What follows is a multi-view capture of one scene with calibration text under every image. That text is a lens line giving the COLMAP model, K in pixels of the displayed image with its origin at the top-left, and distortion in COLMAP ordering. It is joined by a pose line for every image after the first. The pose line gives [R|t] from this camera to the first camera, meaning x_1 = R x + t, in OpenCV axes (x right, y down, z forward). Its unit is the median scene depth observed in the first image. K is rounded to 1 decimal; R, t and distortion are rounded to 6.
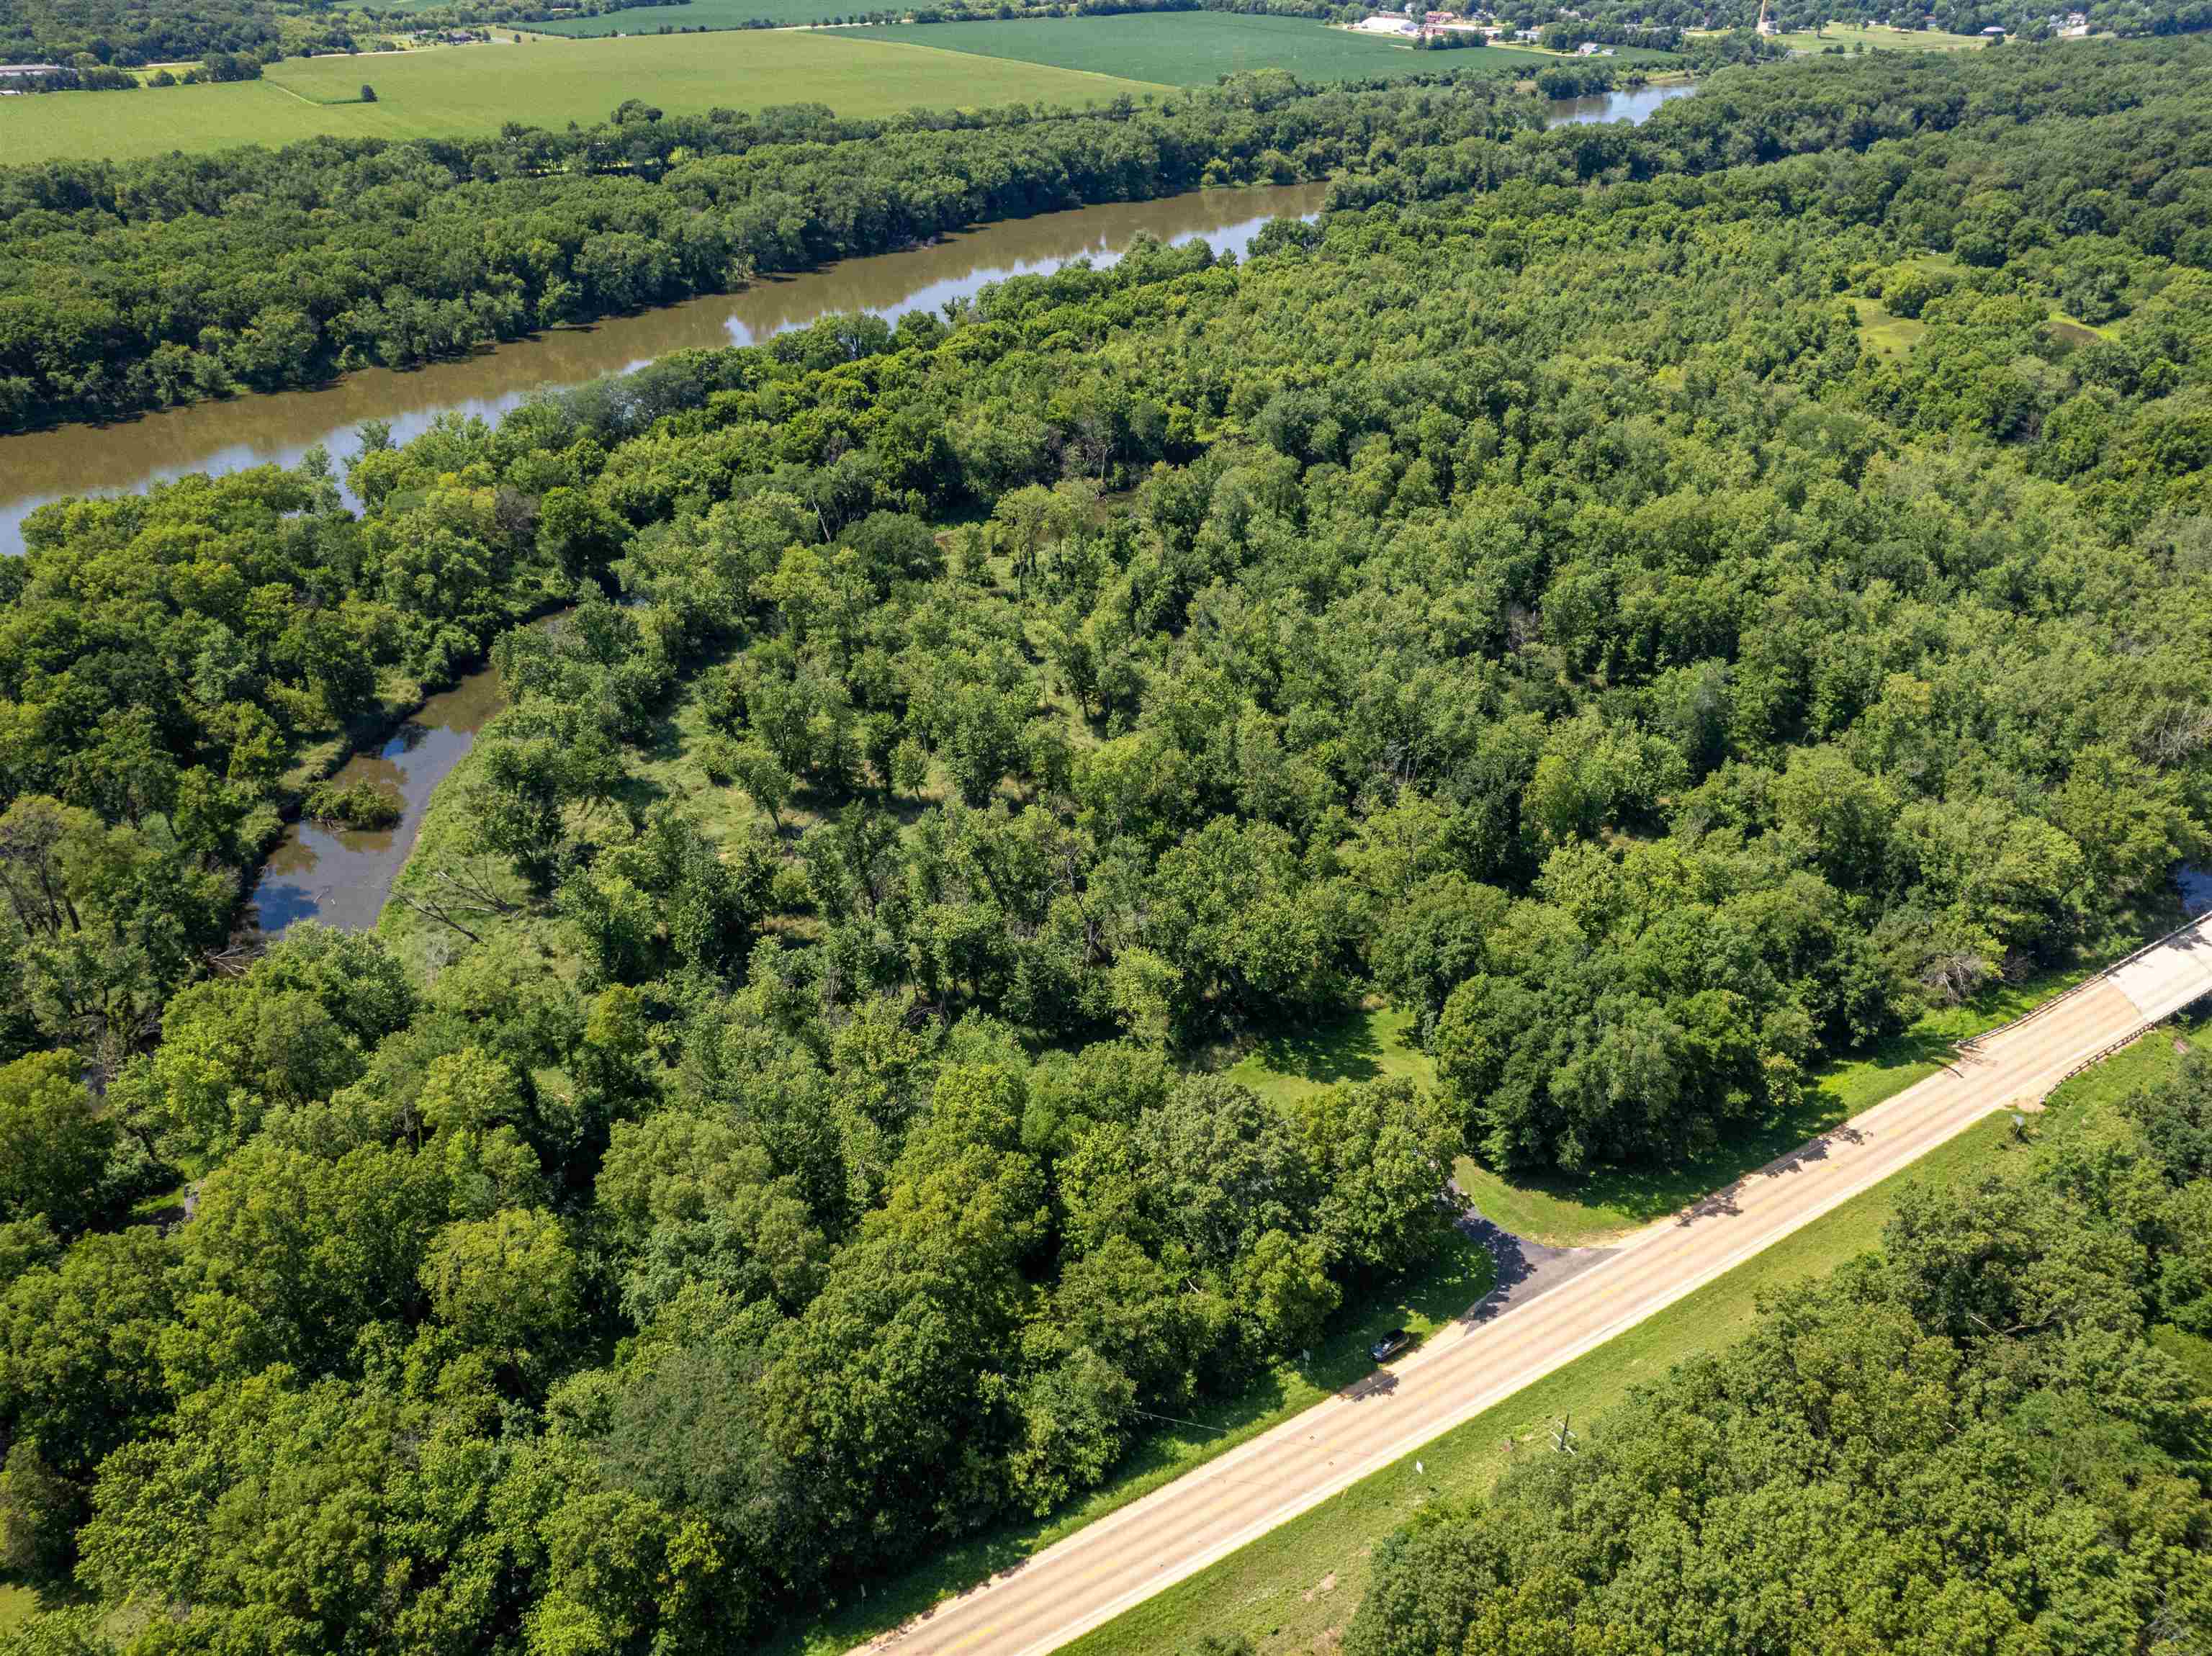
lens RADIAL K [[1599.7, 0, 1120.0], [0, 1599.7, 845.3], [0, 0, 1]] dist [-0.087834, 0.083861]
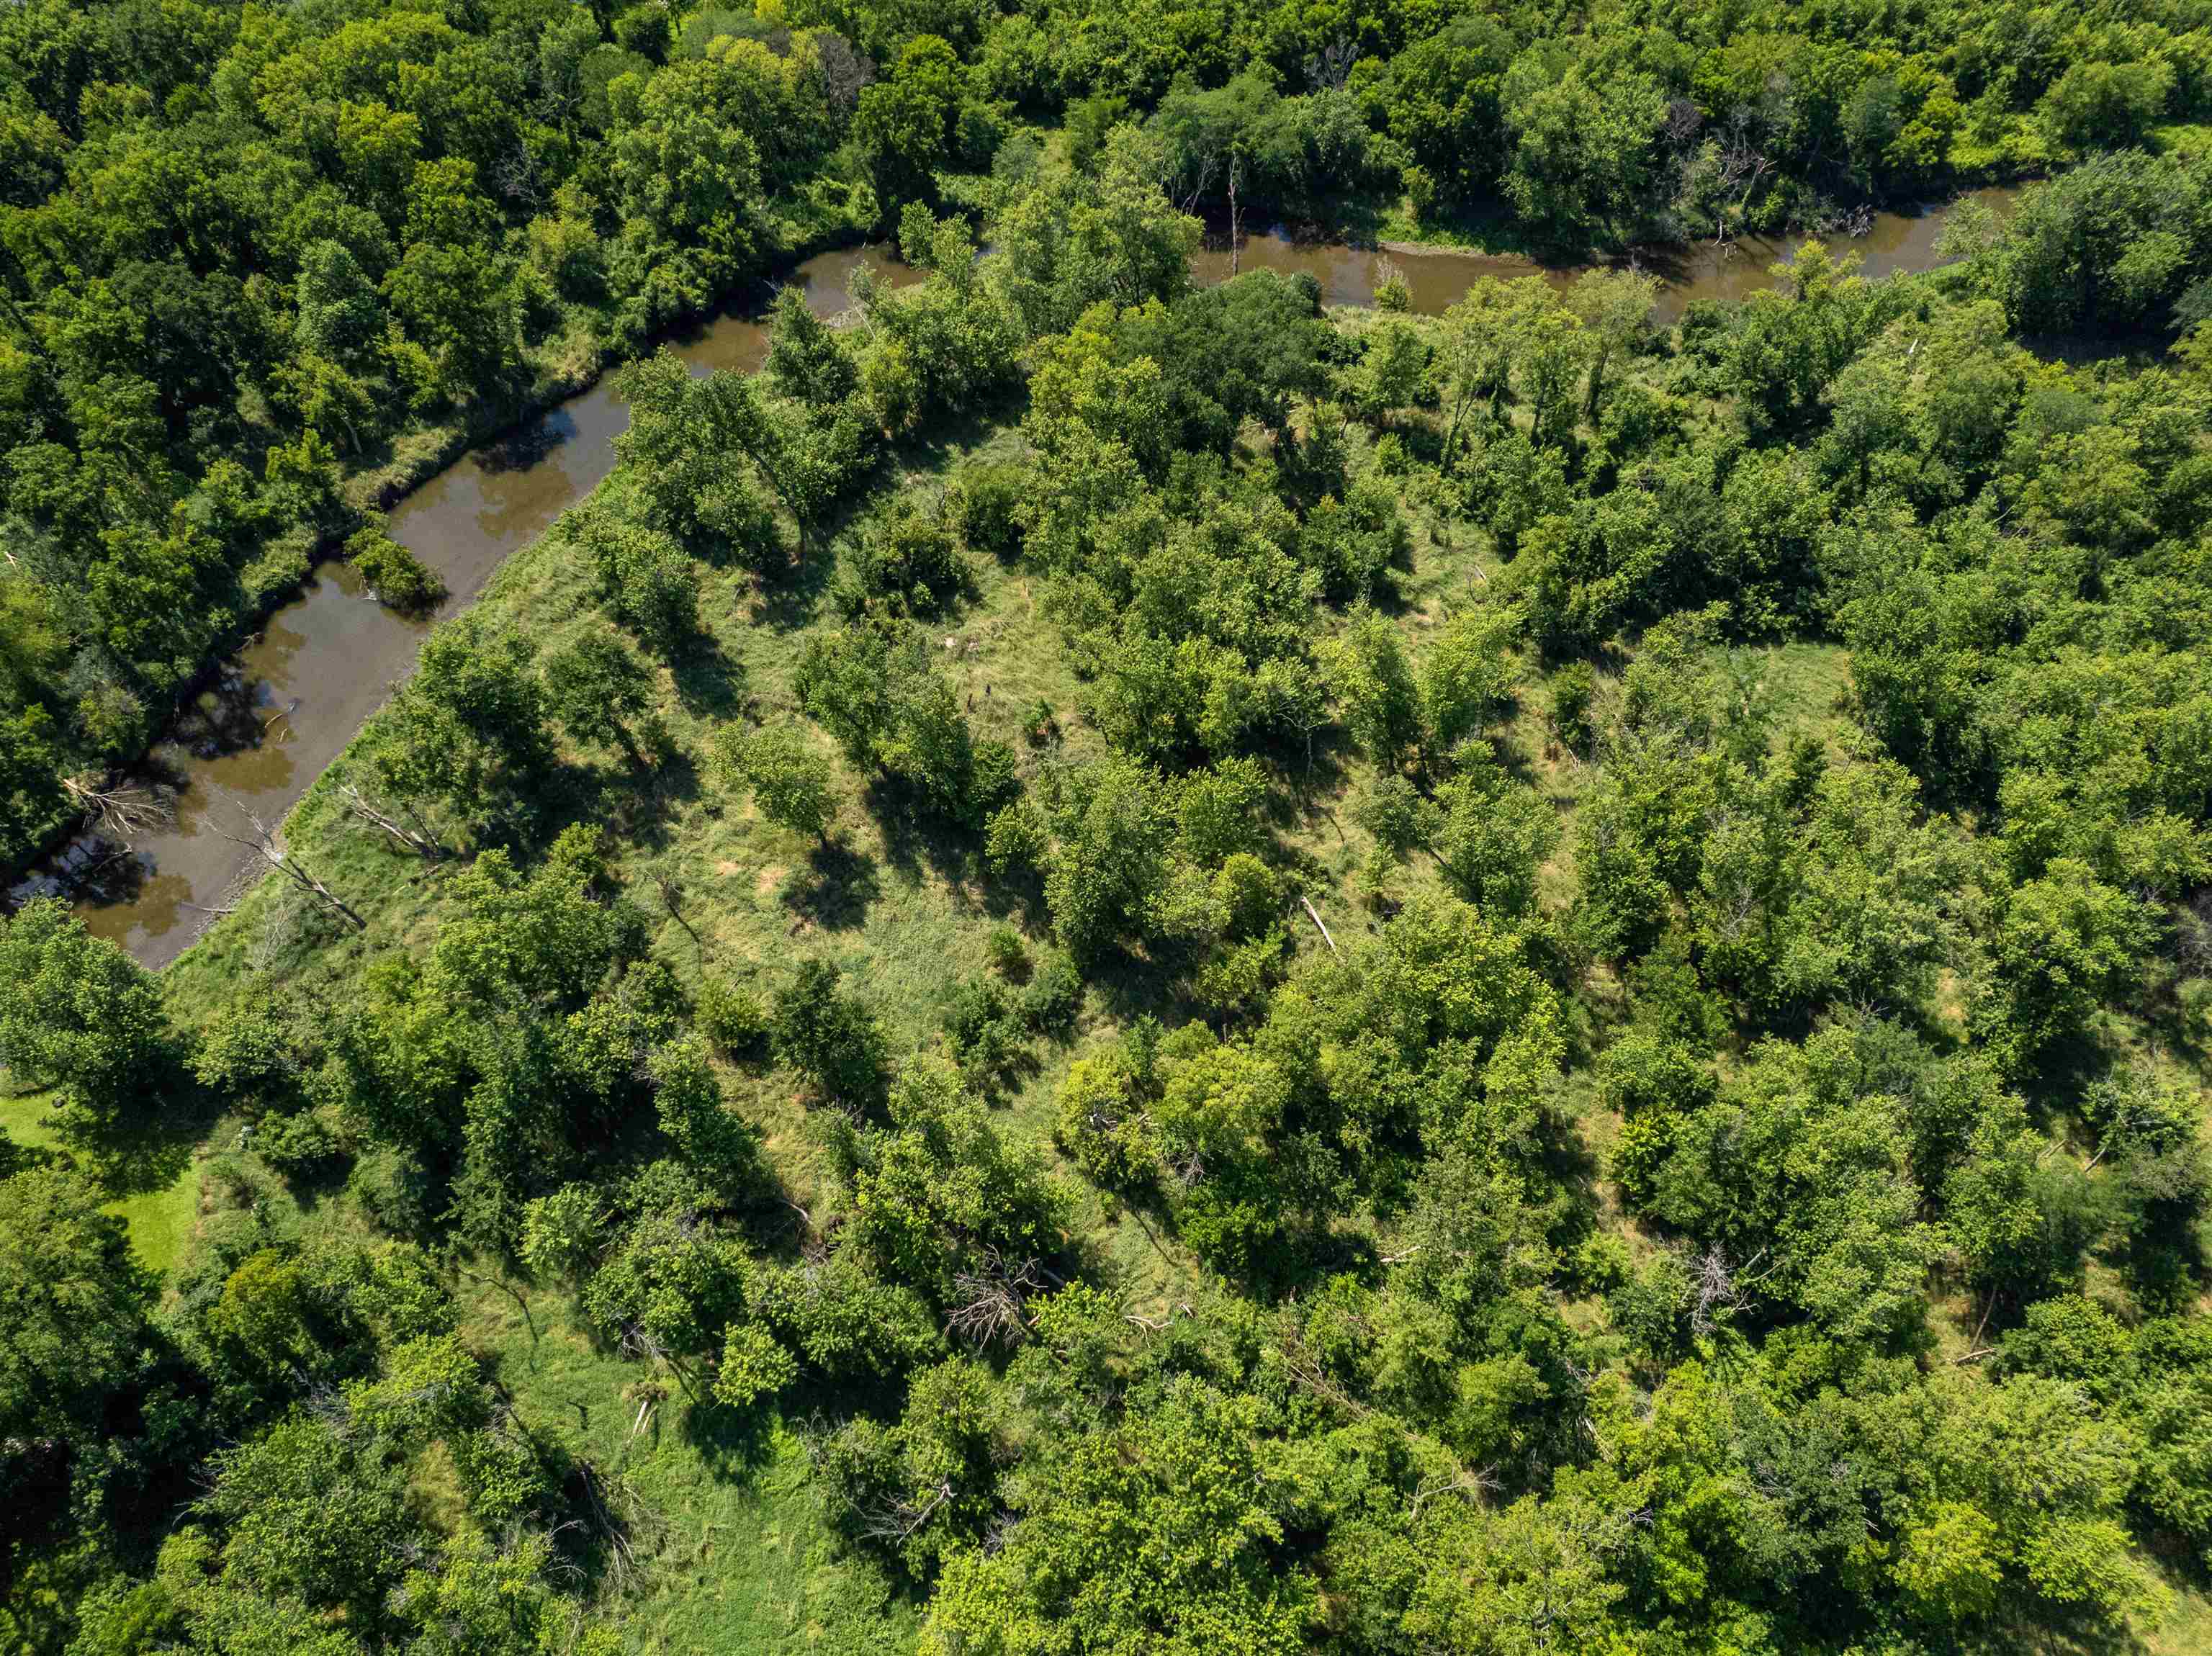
lens RADIAL K [[1599.7, 0, 1120.0], [0, 1599.7, 845.3], [0, 0, 1]] dist [-0.087834, 0.083861]
pose [[0.866130, 0.406646, -0.290615, 0.061639], [-0.264647, 0.866362, 0.423530, -0.225913], [0.424005, -0.289922, 0.858001, 0.326900]]
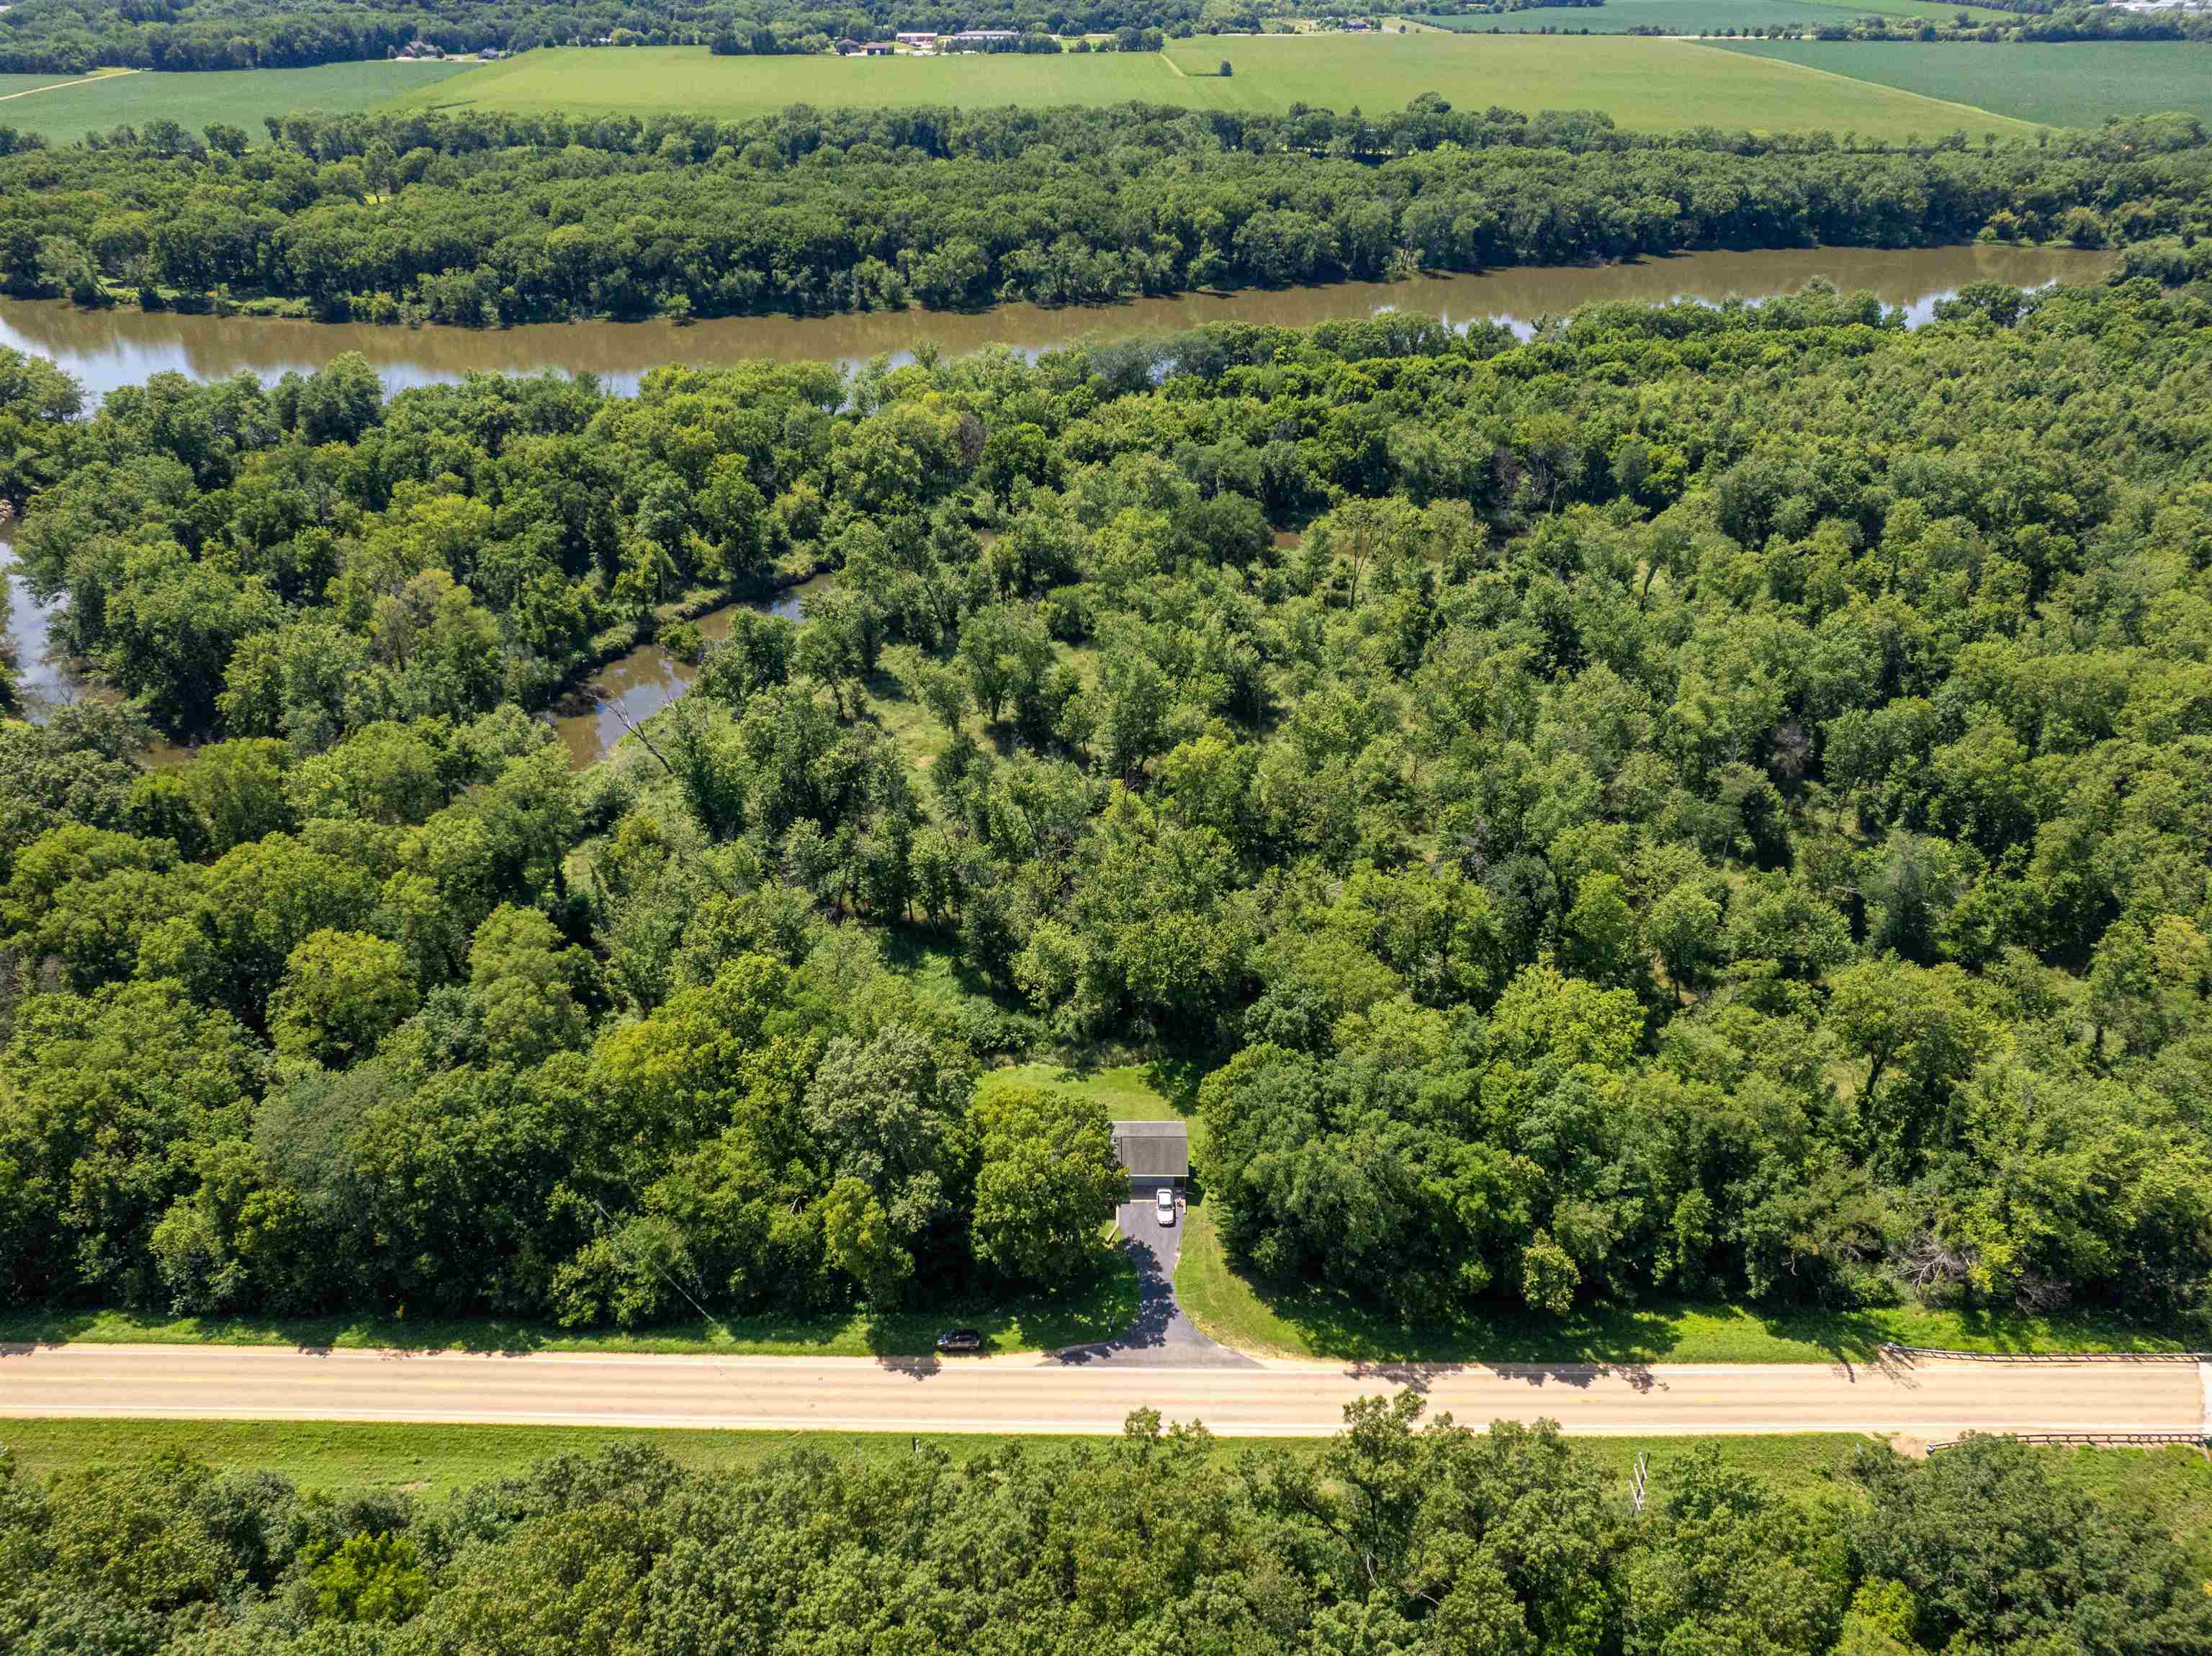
lens RADIAL K [[1599.7, 0, 1120.0], [0, 1599.7, 845.3], [0, 0, 1]] dist [-0.087834, 0.083861]
pose [[0.854492, 0.277196, -0.439325, 0.258155], [-0.277684, 0.958493, 0.064671, -0.032436], [0.439017, 0.066733, 0.895997, 0.053920]]
